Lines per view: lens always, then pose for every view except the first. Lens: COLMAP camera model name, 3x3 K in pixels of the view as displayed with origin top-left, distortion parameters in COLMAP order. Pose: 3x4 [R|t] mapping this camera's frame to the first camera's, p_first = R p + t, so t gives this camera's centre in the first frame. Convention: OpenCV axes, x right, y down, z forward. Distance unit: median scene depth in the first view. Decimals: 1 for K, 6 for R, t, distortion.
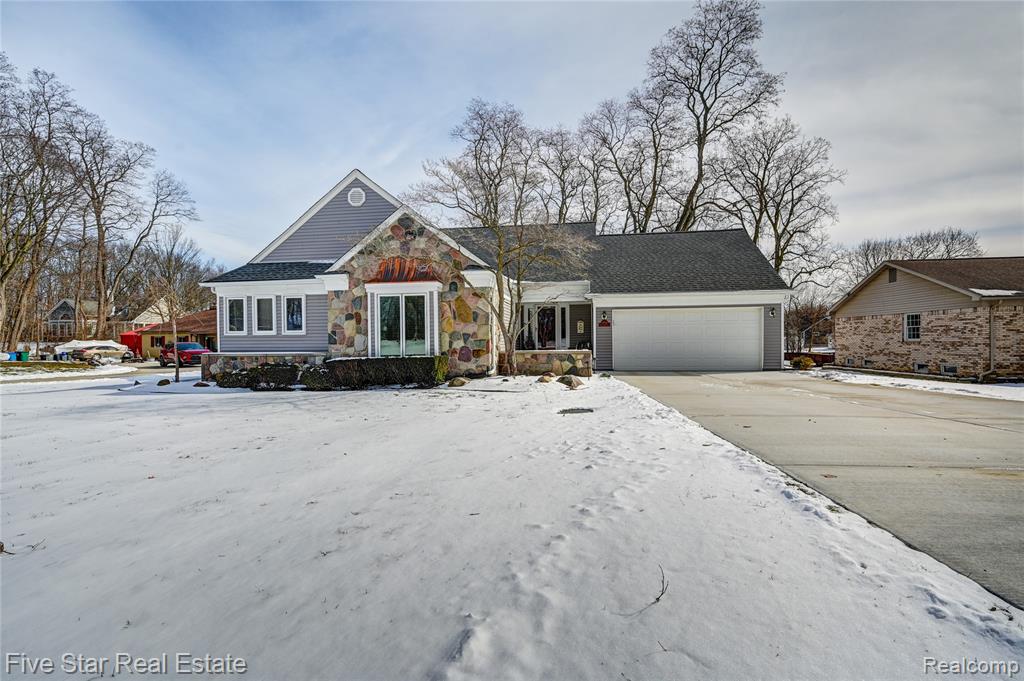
lens RADIAL K [[461.9, 0, 512.0], [0, 461.9, 340.5], [0, 0, 1]] dist [-0.000838, 0.000052]
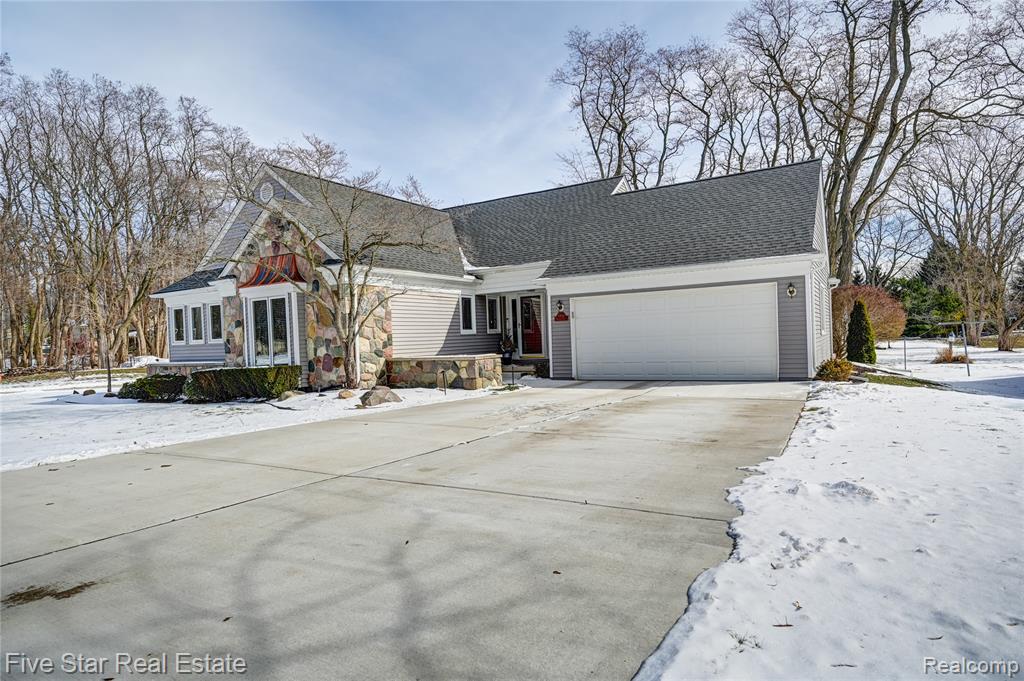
lens RADIAL K [[568.2, 0, 512.0], [0, 568.2, 340.5], [0, 0, 1]] dist [0.000307, -0.000359]
pose [[0.924618, -0.023553, -0.380166, 0.601802], [0.029741, 0.999503, 0.010410, -0.012910], [0.379732, -0.020932, 0.924860, 0.141991]]
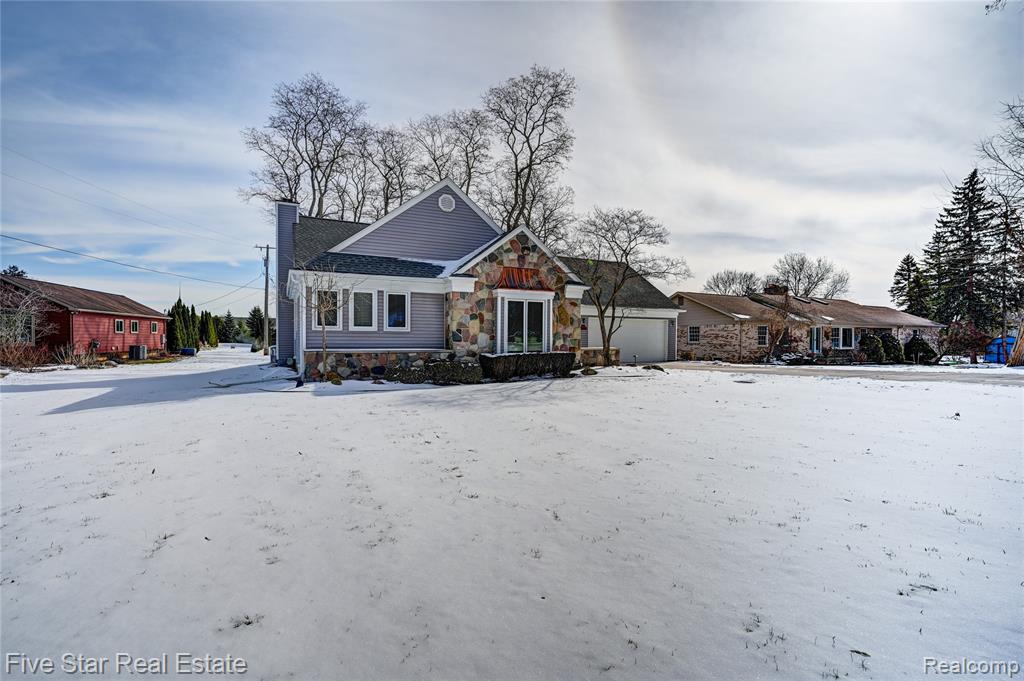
lens RADIAL K [[461.9, 0, 512.0], [0, 461.9, 340.5], [0, 0, 1]] dist [-0.000838, 0.000052]
pose [[0.821856, 0.011720, 0.569574, -0.902497], [-0.013468, 0.999909, -0.001141, 0.005288], [-0.569535, -0.006733, 0.821939, 0.044598]]
